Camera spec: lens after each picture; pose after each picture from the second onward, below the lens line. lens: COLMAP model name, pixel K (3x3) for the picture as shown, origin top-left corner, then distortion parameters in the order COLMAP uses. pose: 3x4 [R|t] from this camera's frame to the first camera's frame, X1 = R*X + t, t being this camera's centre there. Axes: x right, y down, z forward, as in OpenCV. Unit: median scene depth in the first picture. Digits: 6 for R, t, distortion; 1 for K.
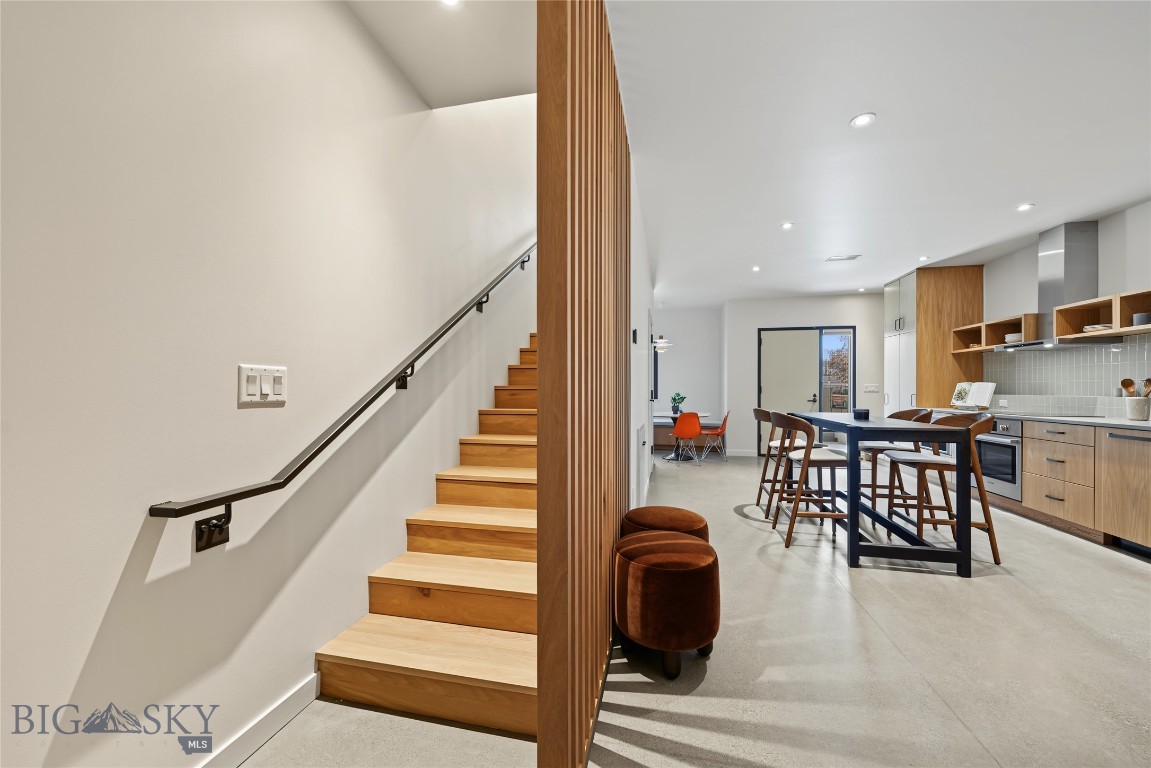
lens RADIAL K [[435.5, 0, 573.3], [0, 435.5, 387.1], [0, 0, 1]] dist [-0.003027, -0.000098]
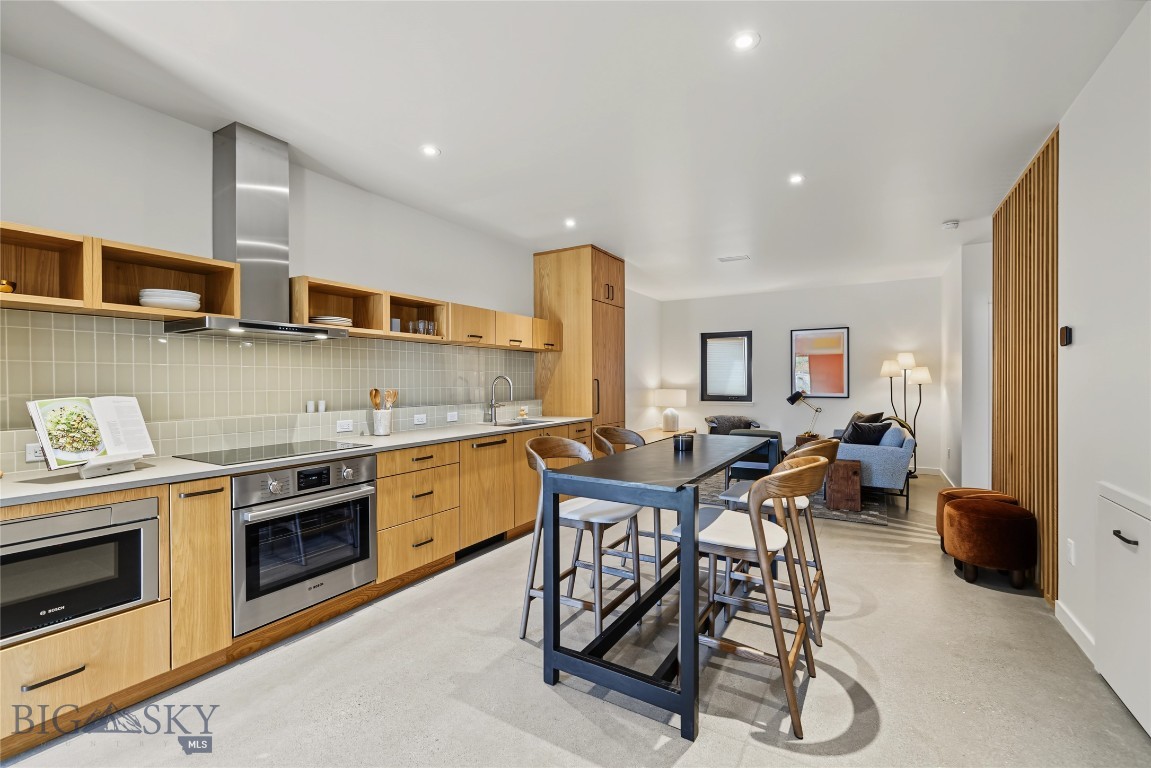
lens RADIAL K [[489.5, 0, 576.4], [0, 489.5, 382.9], [0, 0, 1]] dist [0.001804, 0.000077]
pose [[-0.950083, -0.000562, 0.311997, 0.583209], [-0.000051, 0.999999, 0.001646, -0.033872], [-0.311998, 0.001548, -0.950082, 1.787025]]
